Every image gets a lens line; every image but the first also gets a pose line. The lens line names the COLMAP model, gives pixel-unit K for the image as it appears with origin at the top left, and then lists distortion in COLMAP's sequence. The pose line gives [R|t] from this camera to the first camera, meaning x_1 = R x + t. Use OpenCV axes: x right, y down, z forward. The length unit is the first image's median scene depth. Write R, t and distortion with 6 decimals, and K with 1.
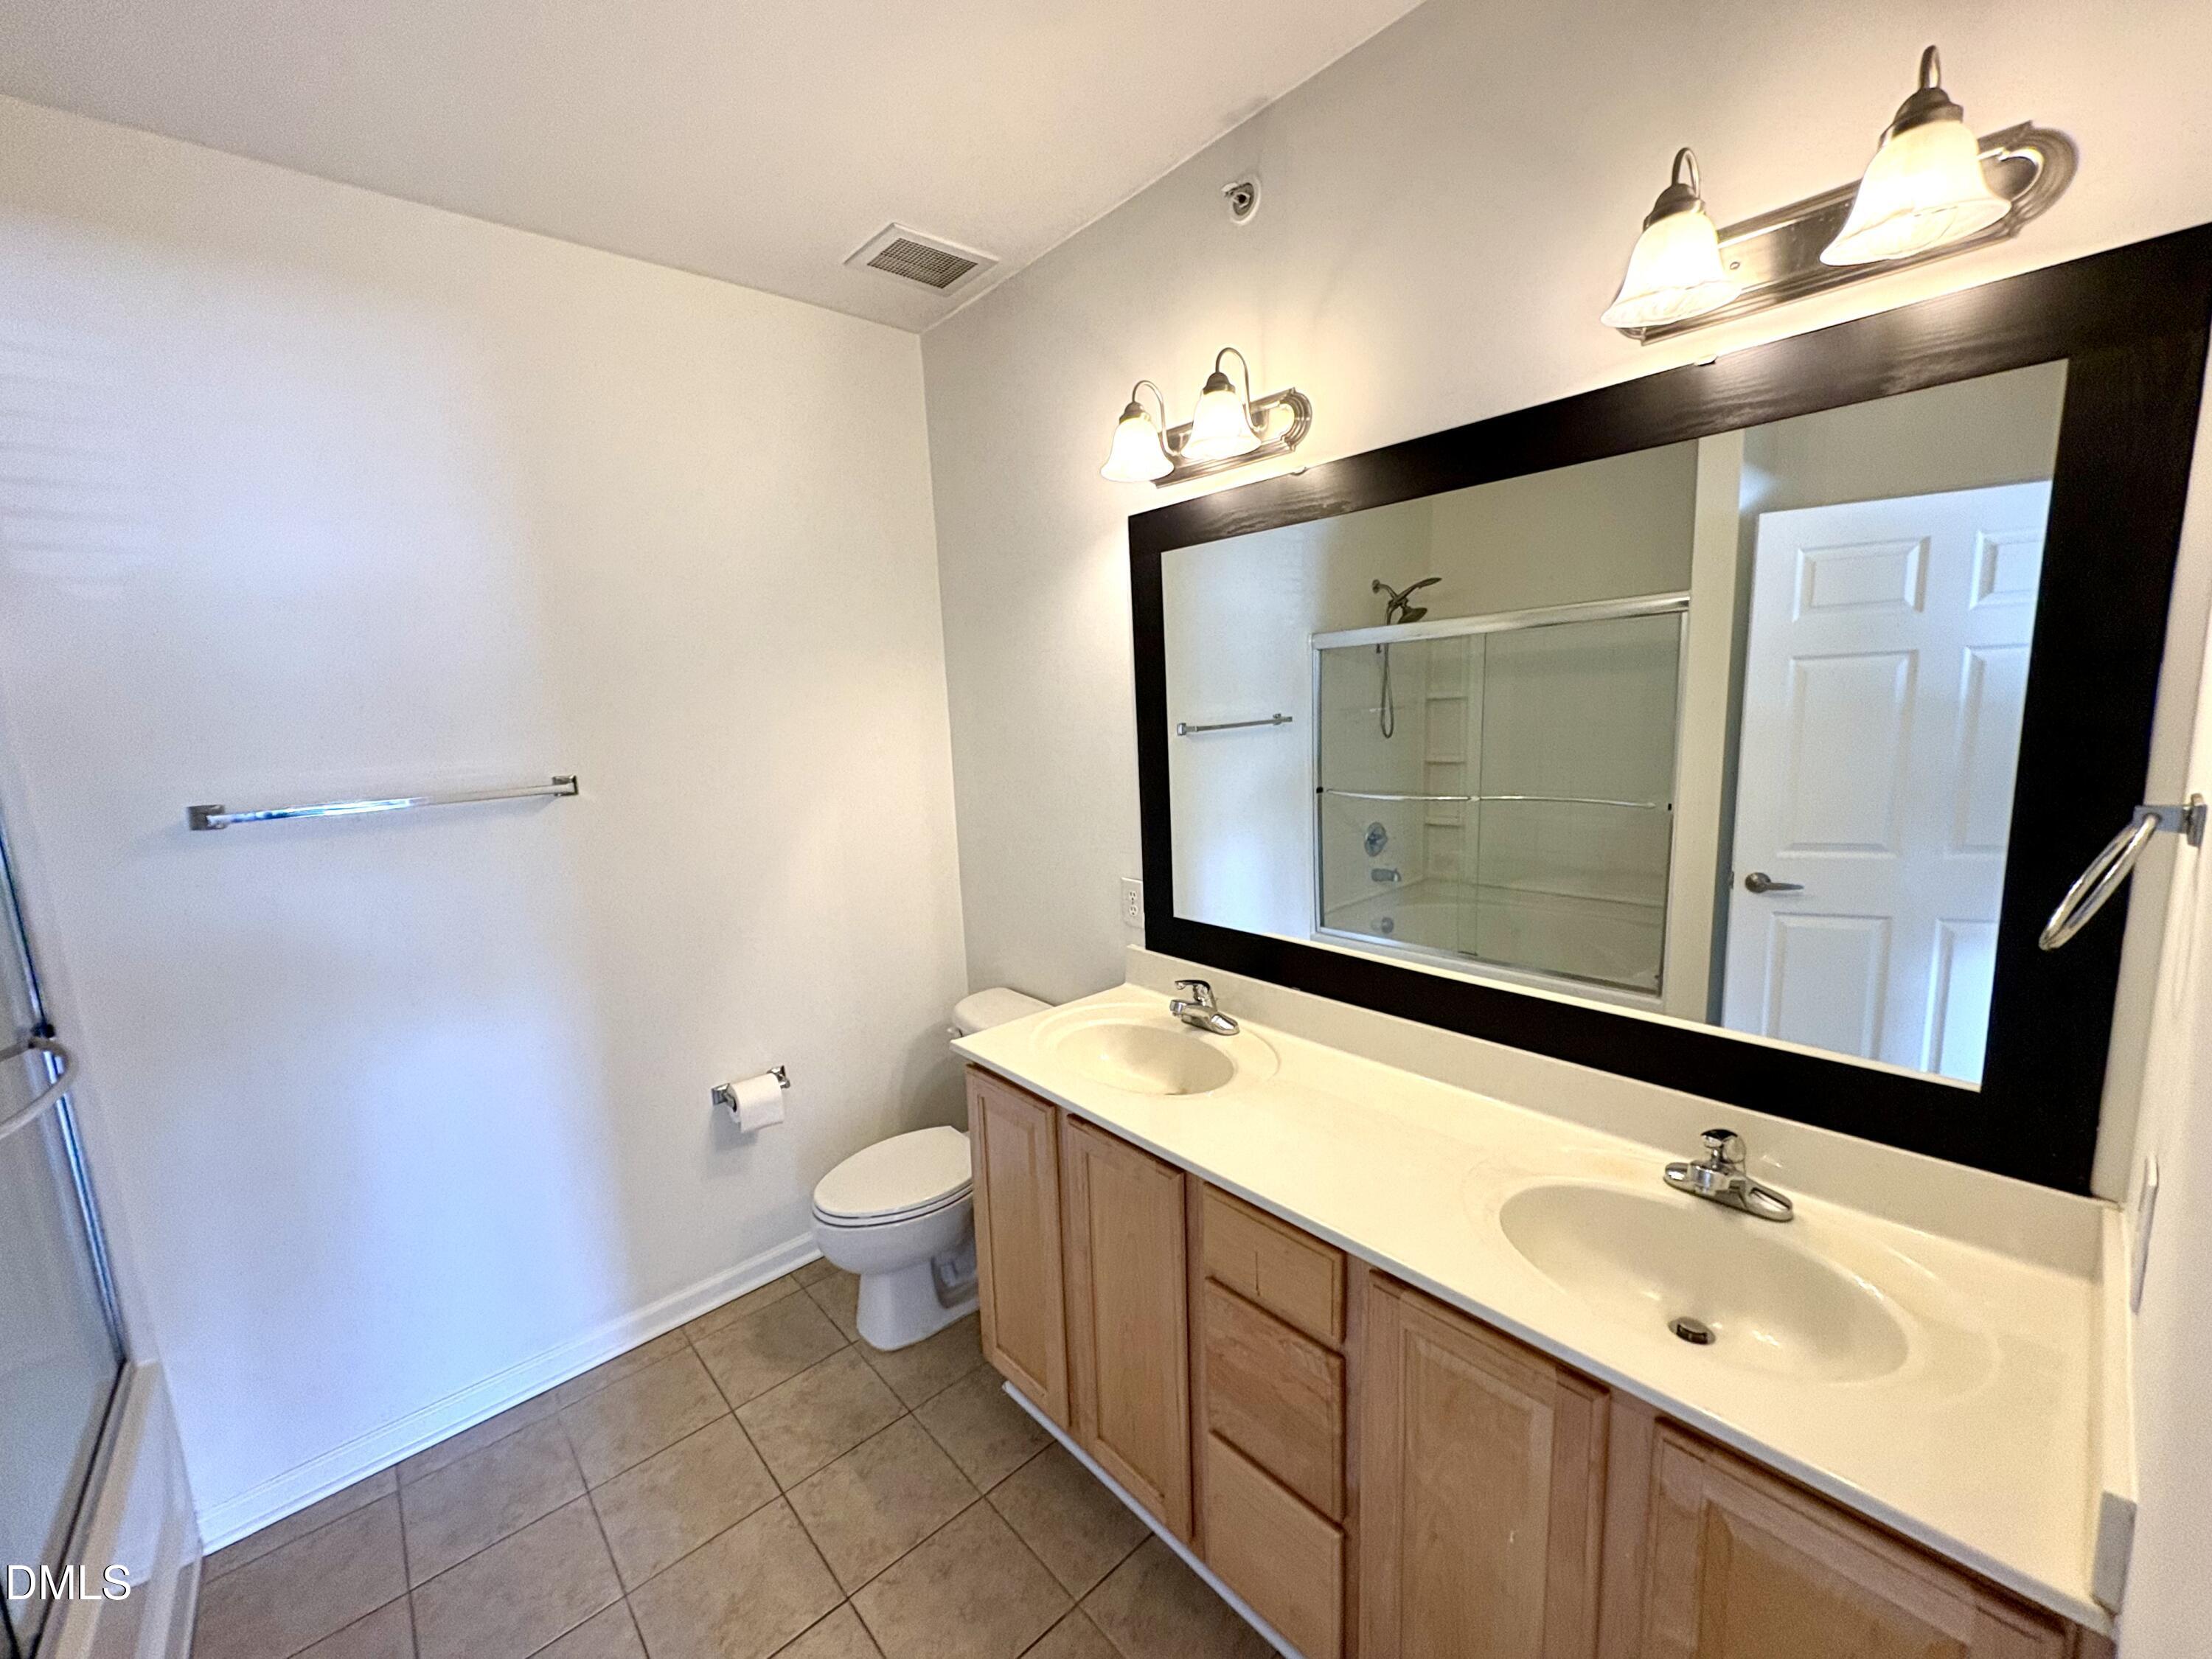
lens RADIAL K [[885.2, 0, 1105.1], [0, 885.2, 834.1], [0, 0, 1]] dist [0.003440, 0.000519]
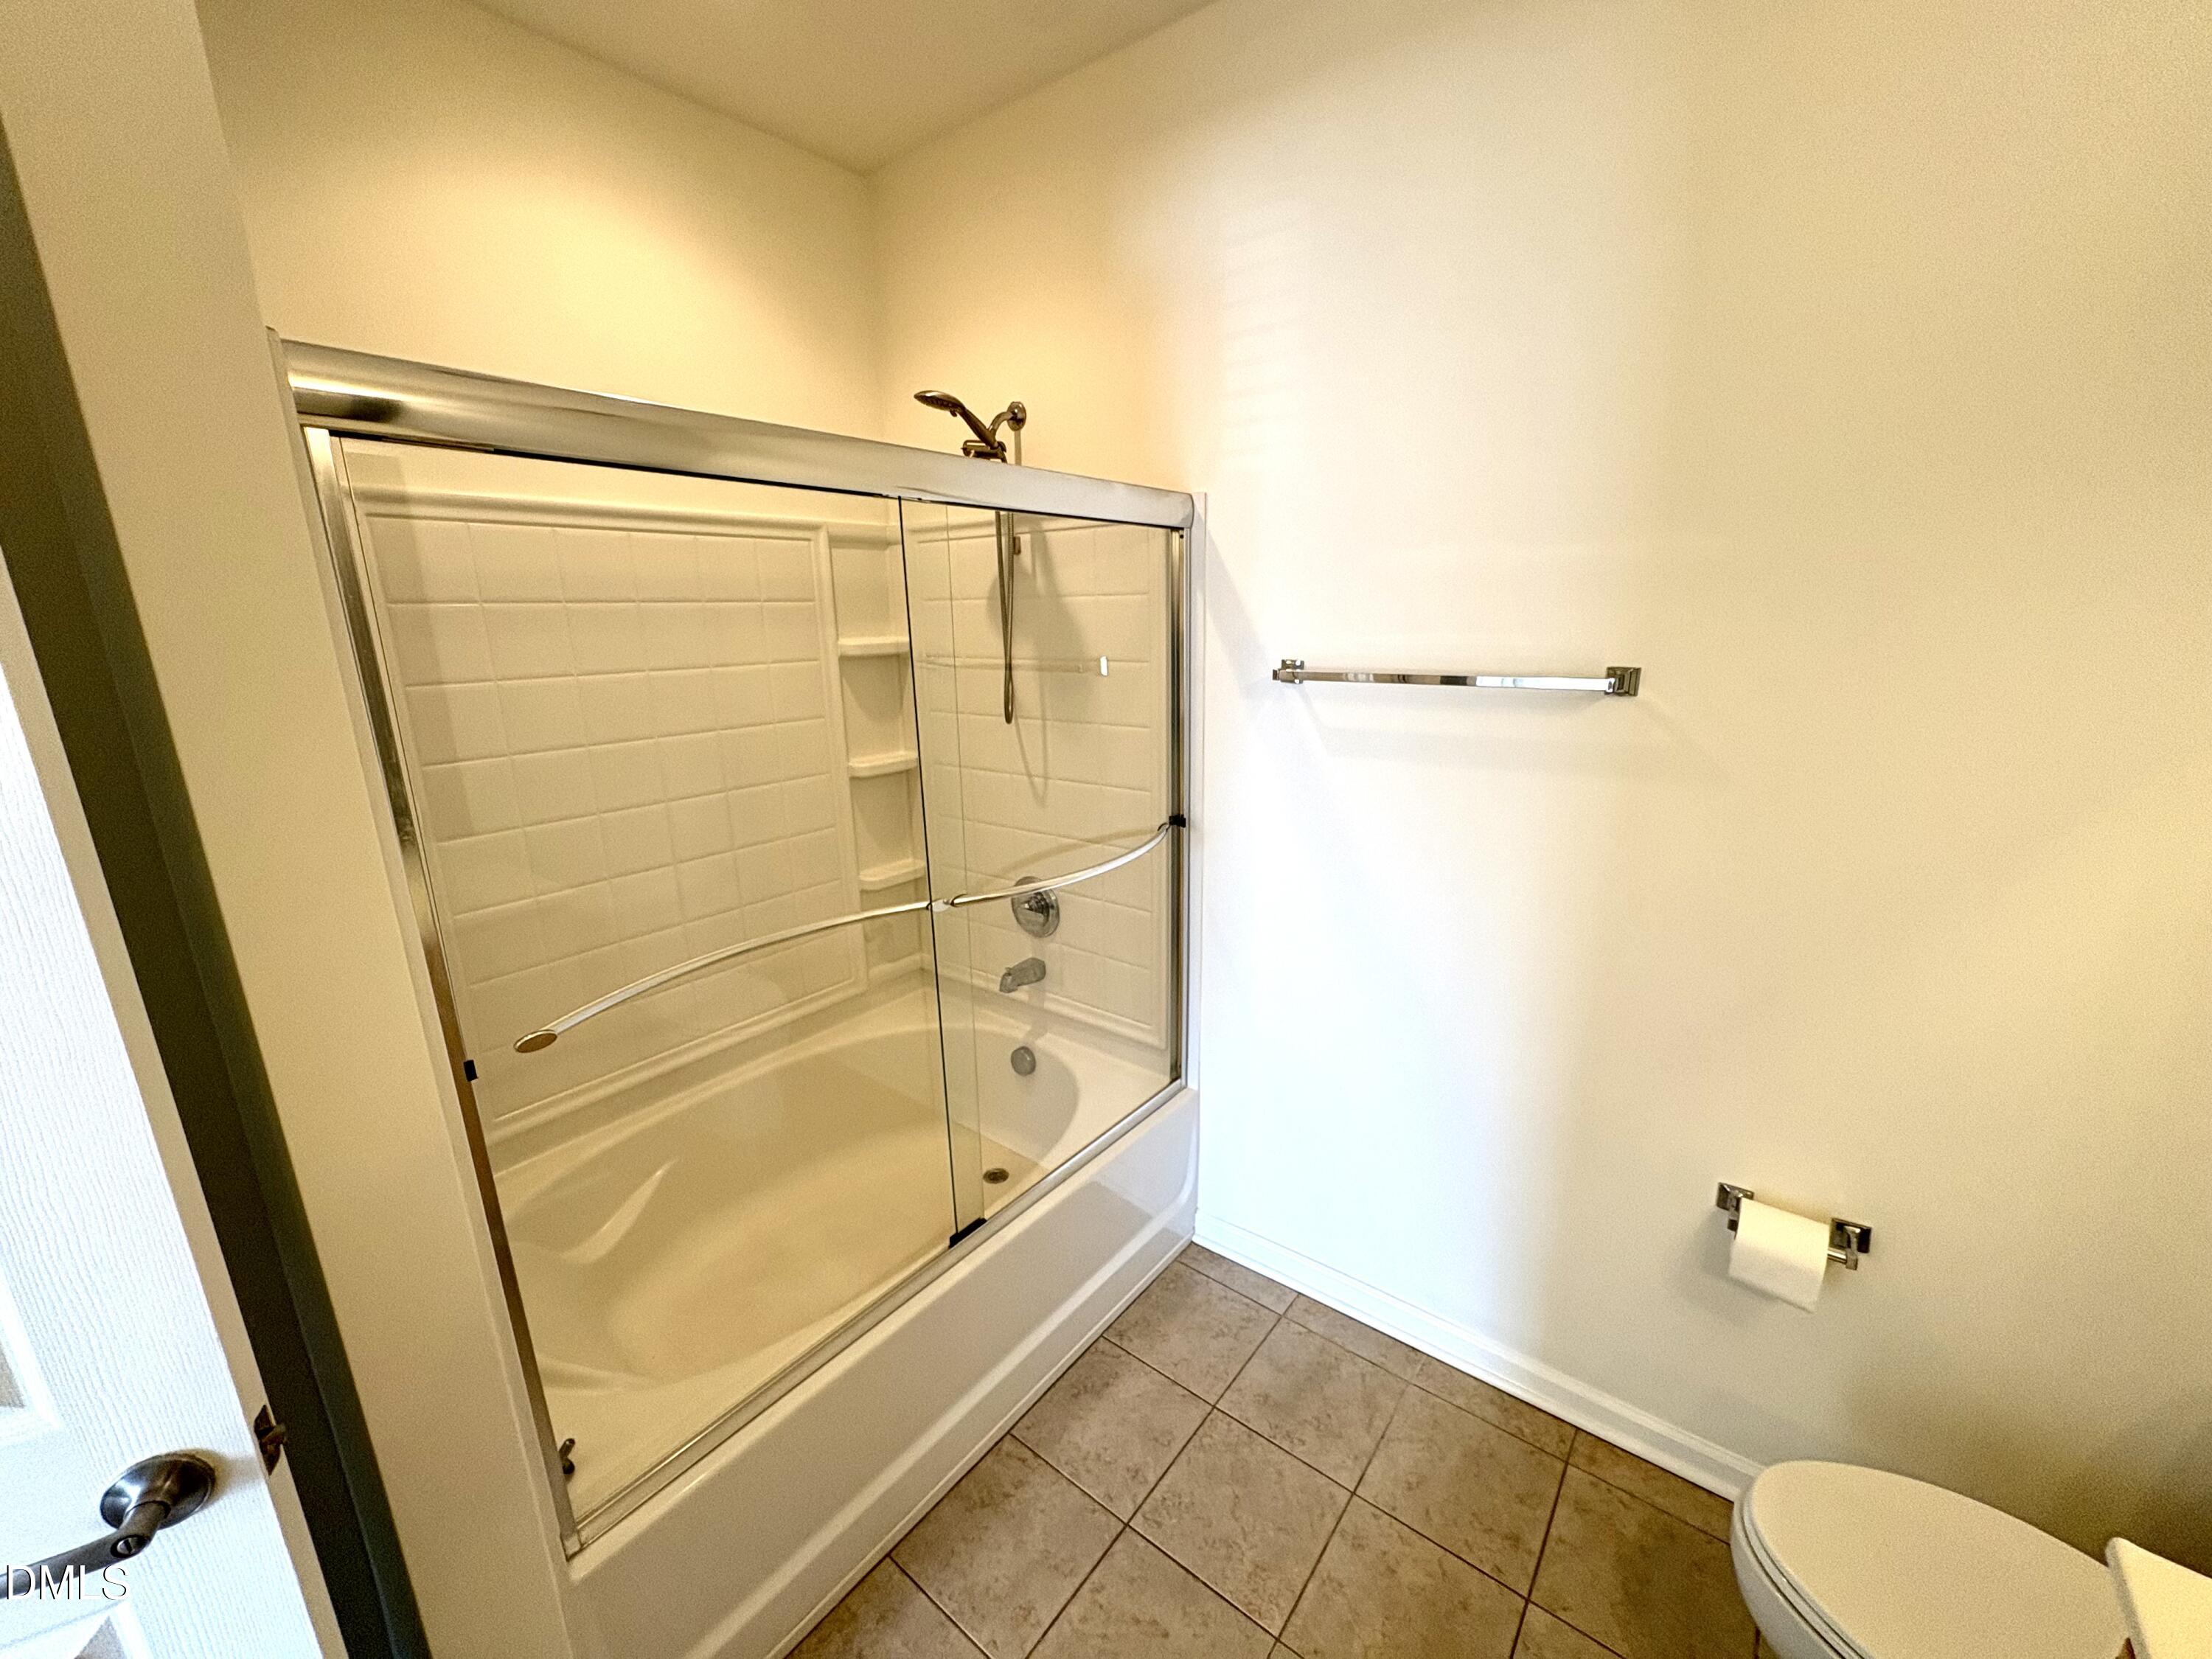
lens RADIAL K [[885.2, 0, 1102.6], [0, 885.2, 836.9], [0, 0, 1]] dist [0.003440, 0.000519]
pose [[0.169851, 0.287588, -0.942573, 0.012013], [-0.140030, 0.953809, 0.265783, -0.062888], [0.975470, 0.086845, 0.202277, 0.458662]]
